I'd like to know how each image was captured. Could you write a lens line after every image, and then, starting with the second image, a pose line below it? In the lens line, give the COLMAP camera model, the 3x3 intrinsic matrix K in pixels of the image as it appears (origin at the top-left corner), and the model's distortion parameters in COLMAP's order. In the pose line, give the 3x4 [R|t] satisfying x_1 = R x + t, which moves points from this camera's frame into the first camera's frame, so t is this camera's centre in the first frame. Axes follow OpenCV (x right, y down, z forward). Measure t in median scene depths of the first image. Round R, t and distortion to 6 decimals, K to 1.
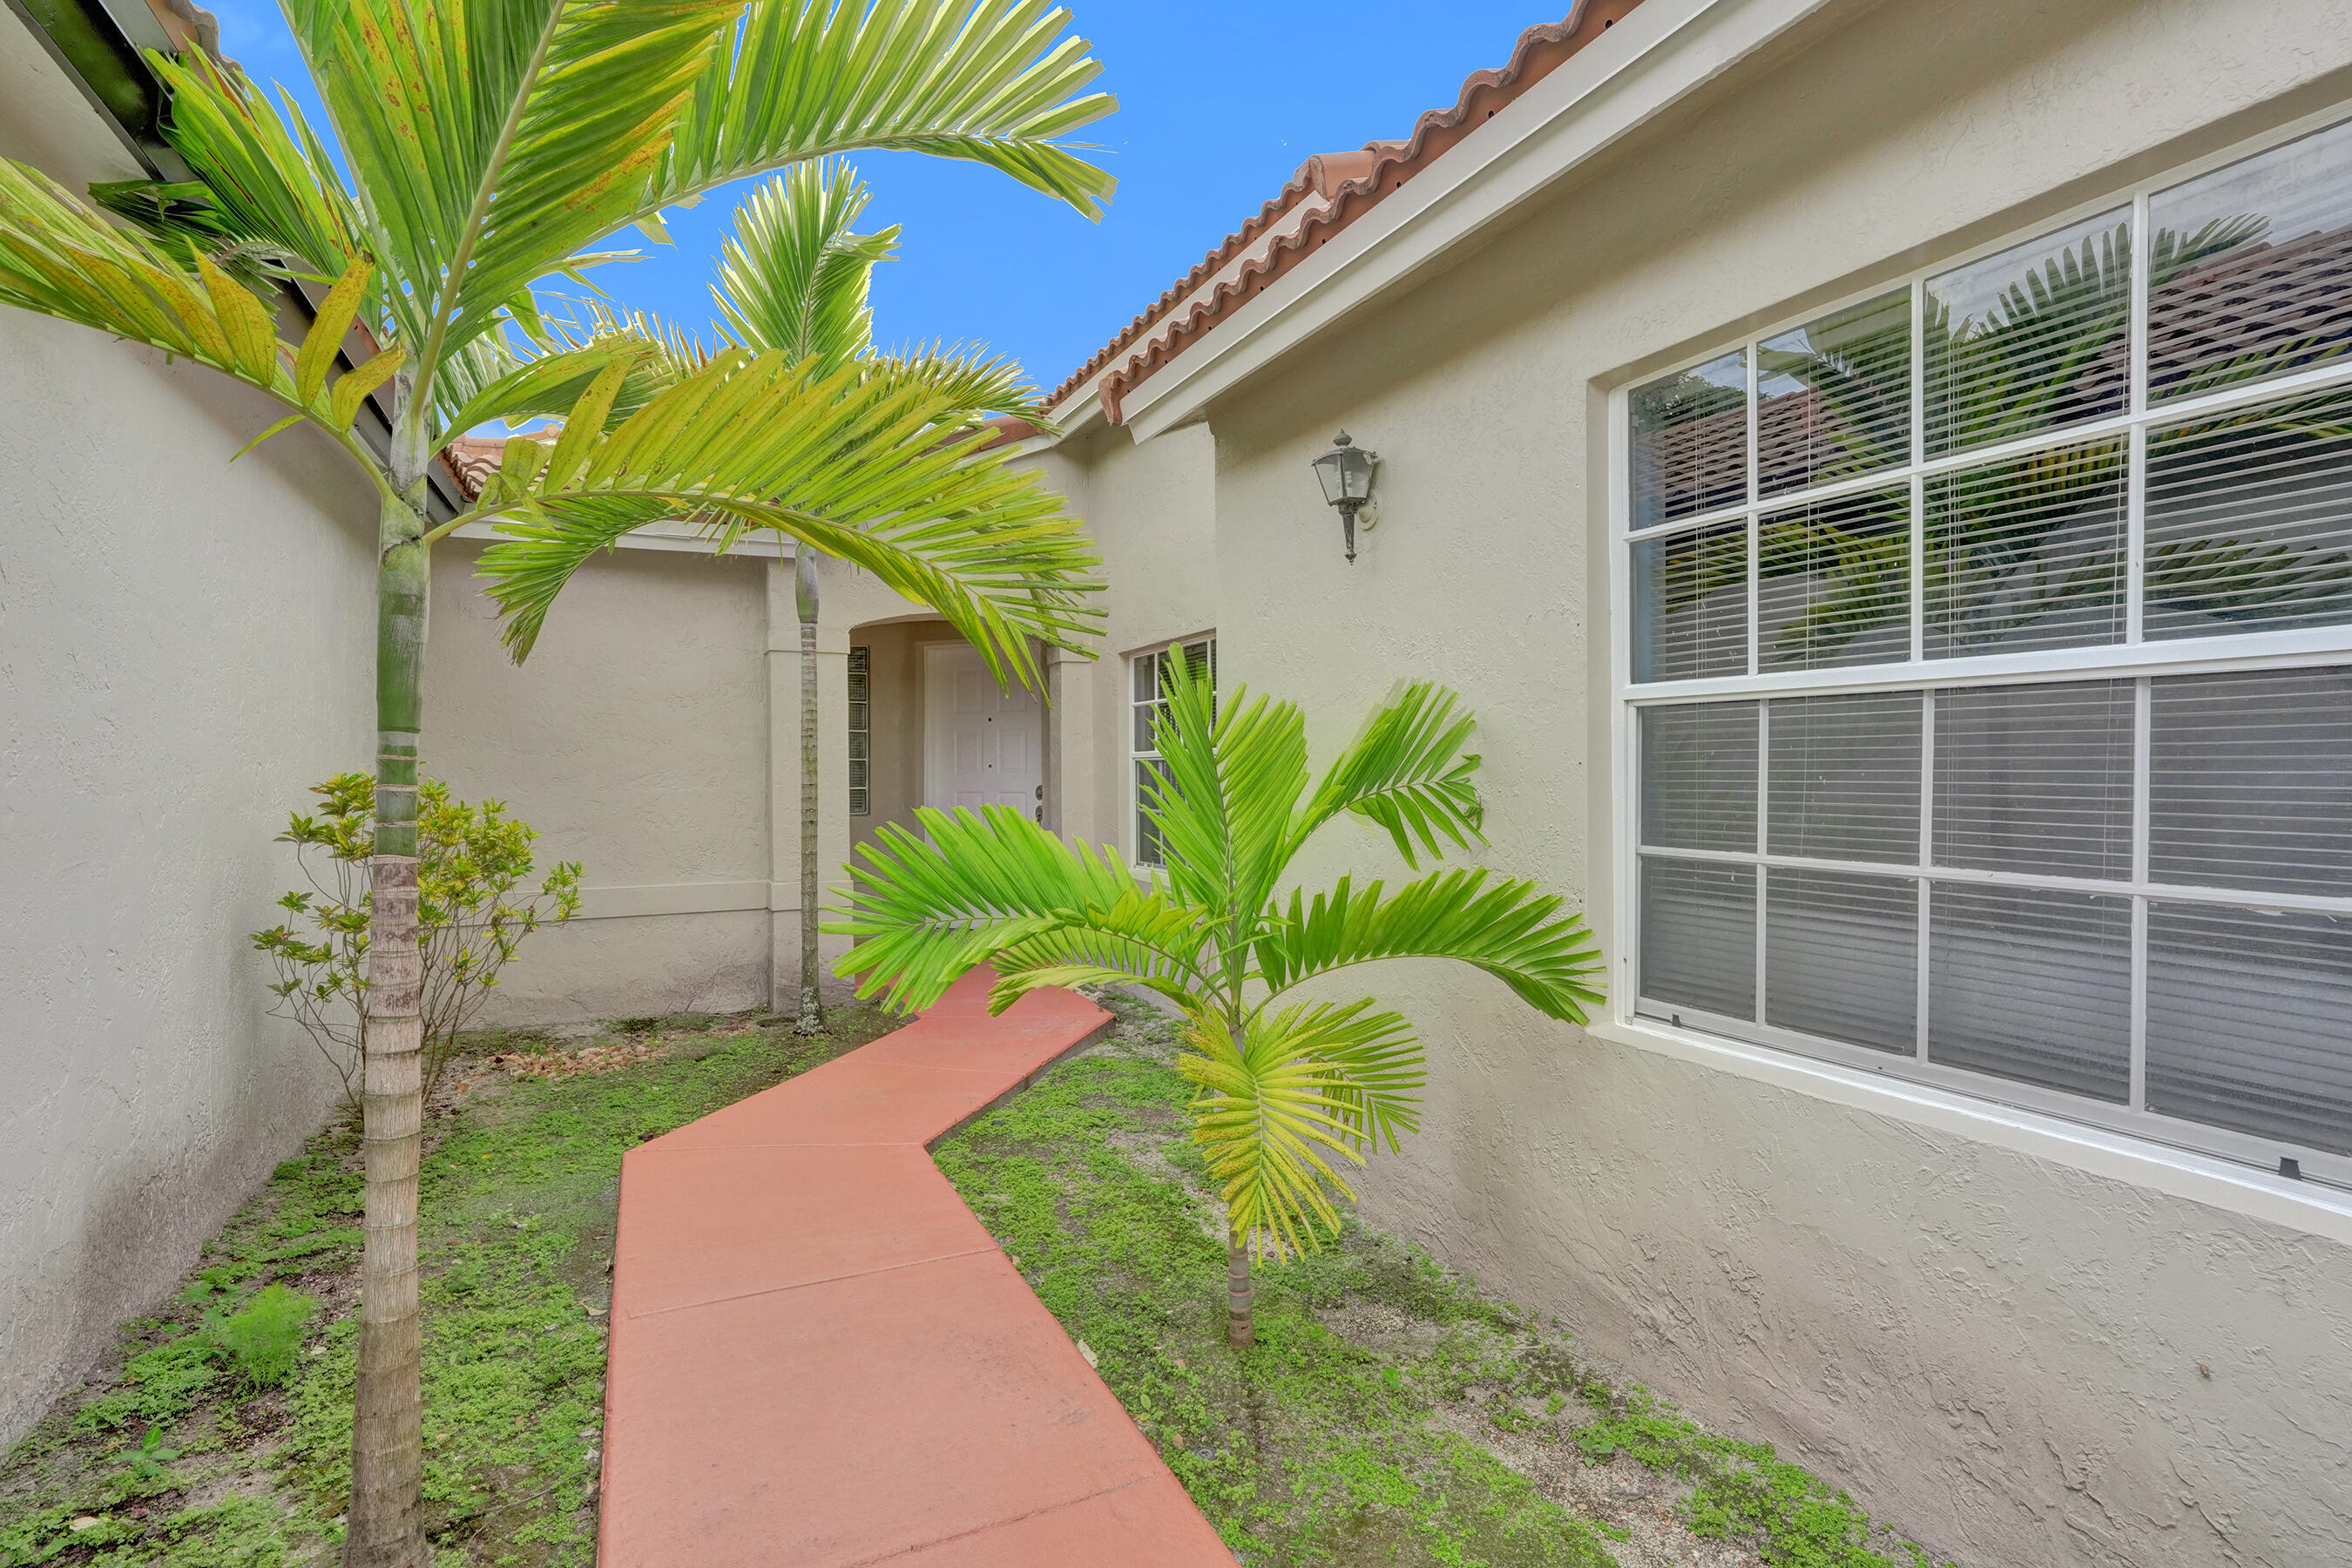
lens RADIAL K [[1119.6, 0, 1179.3], [0, 1119.6, 796.3], [0, 0, 1]] dist [-0.054712, 0.025194]
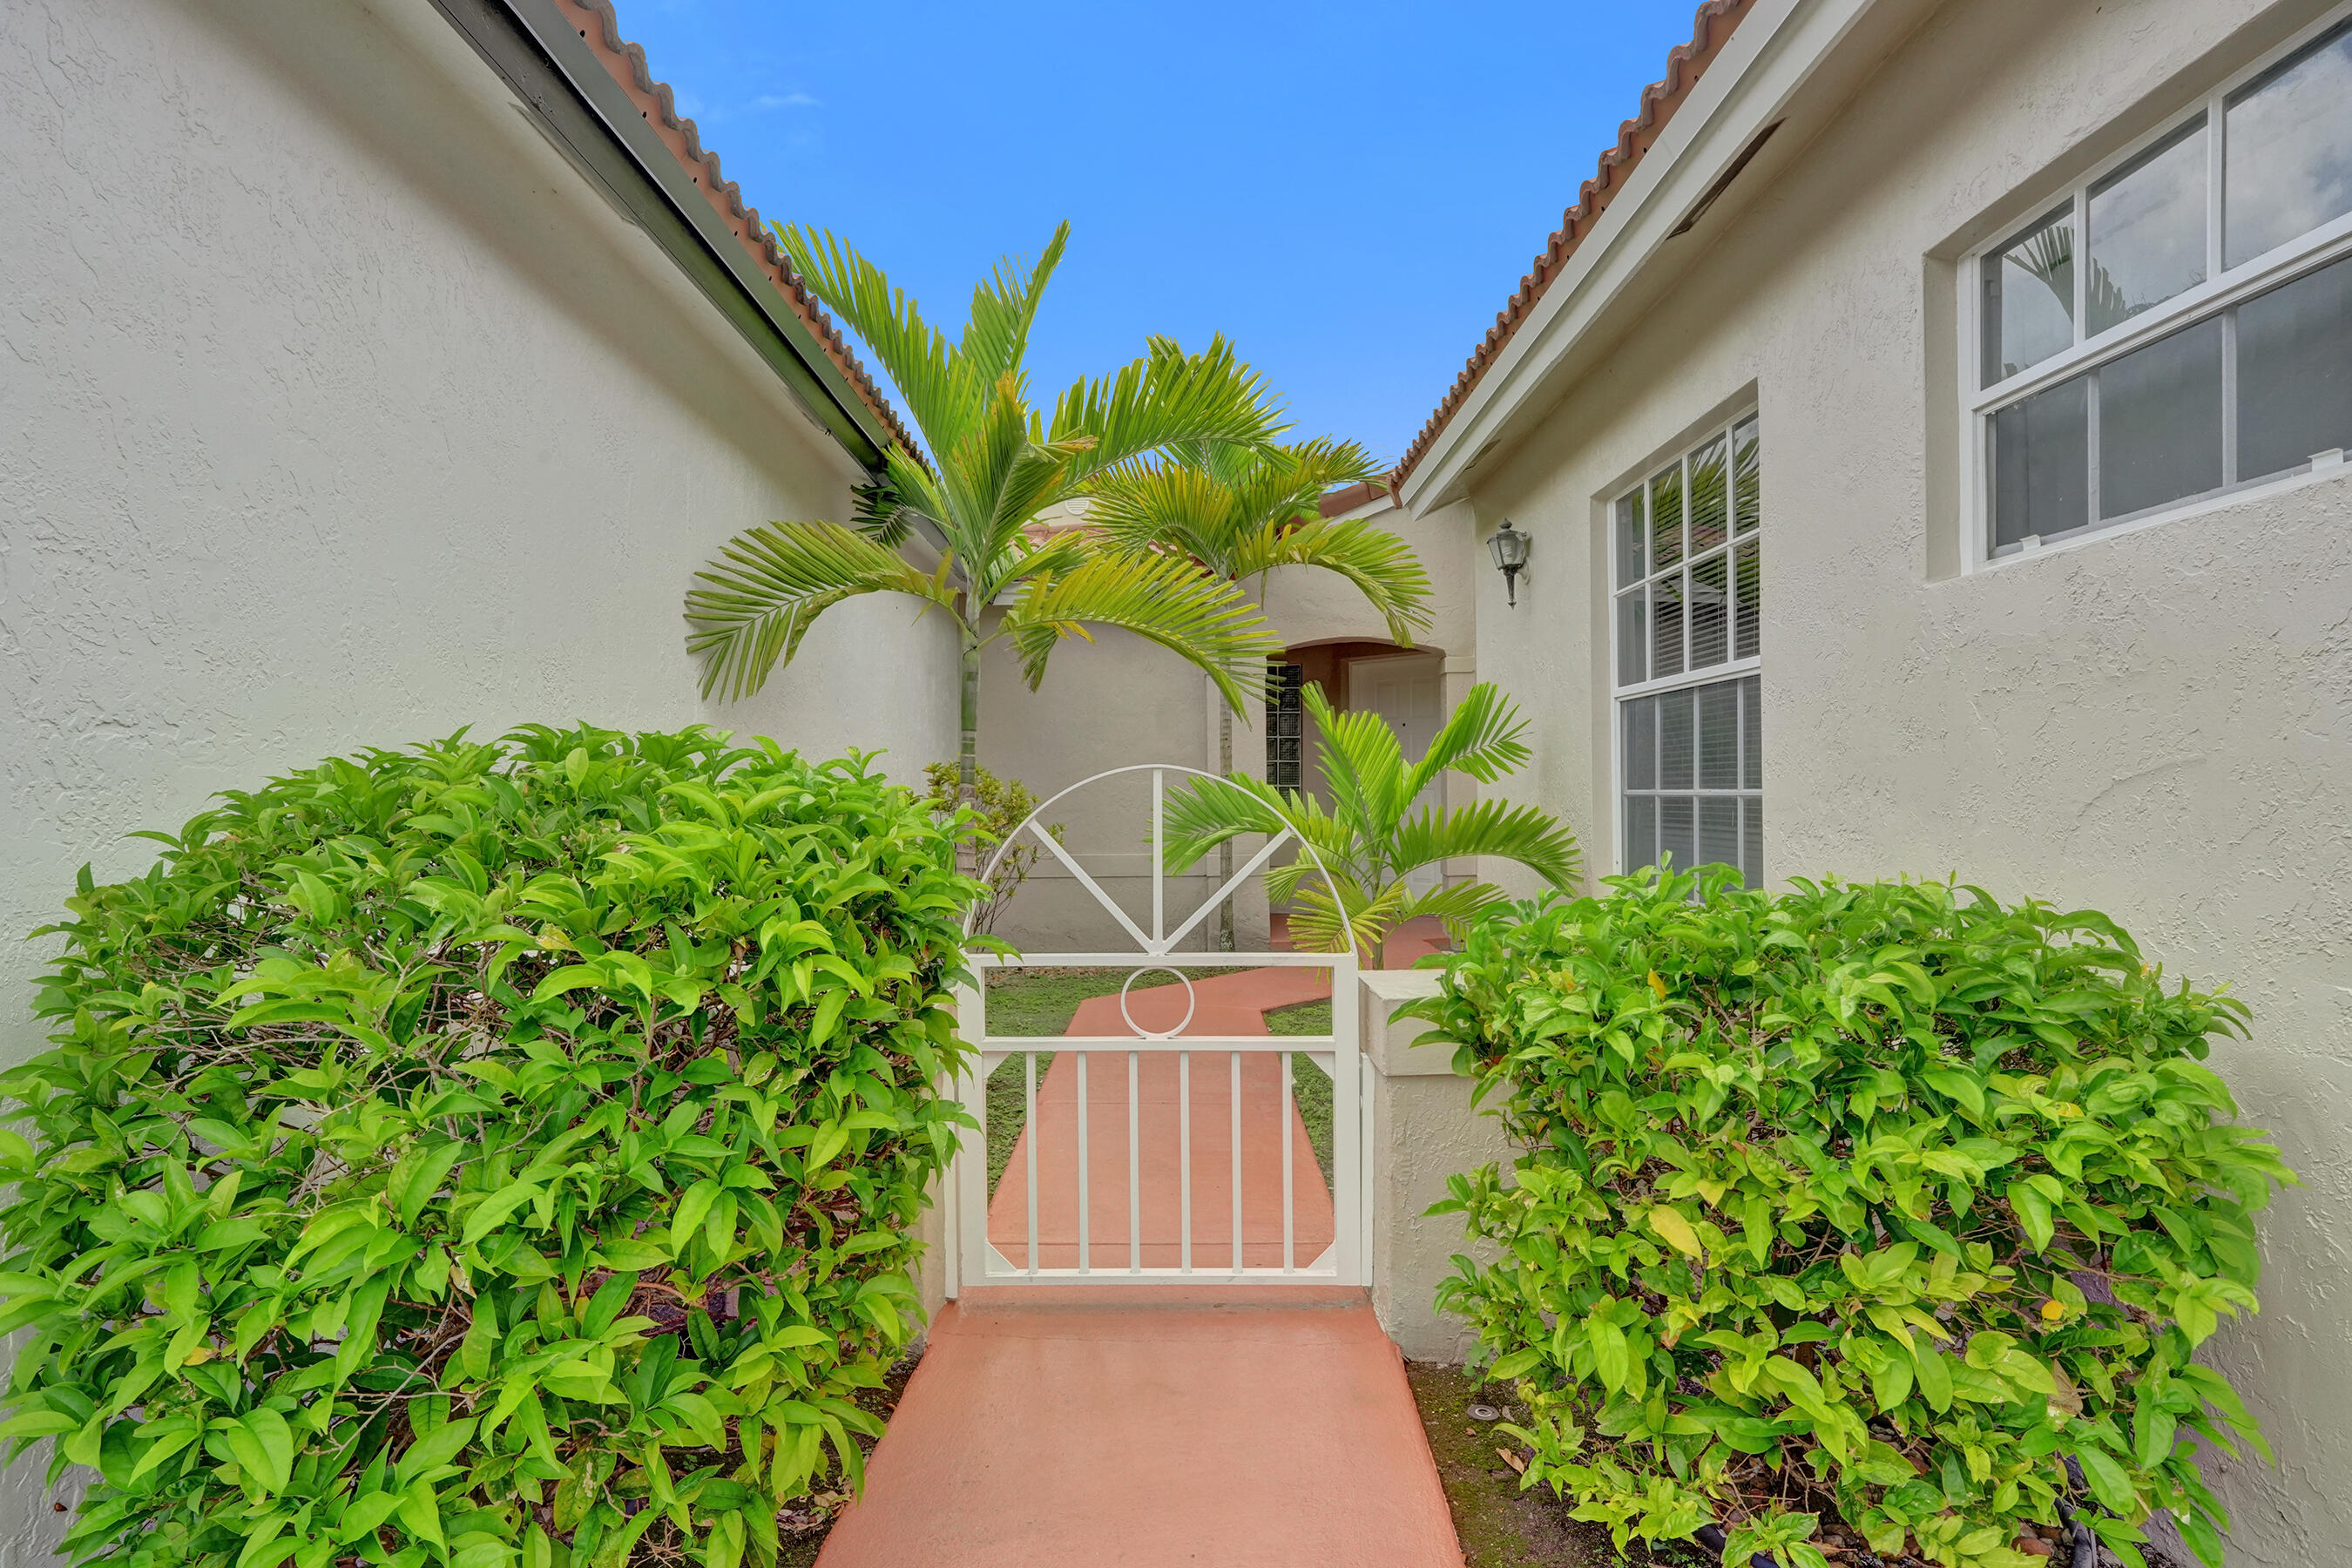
lens RADIAL K [[1329.4, 0, 1176.0], [0, 1329.4, 784.0], [0, 0, 1]] dist [-0.003564, -0.000539]
pose [[0.900355, -0.007635, -0.435089, 0.517757], [-0.004553, 0.999626, -0.026965, 0.072529], [0.435132, 0.026259, 0.899983, -0.764845]]
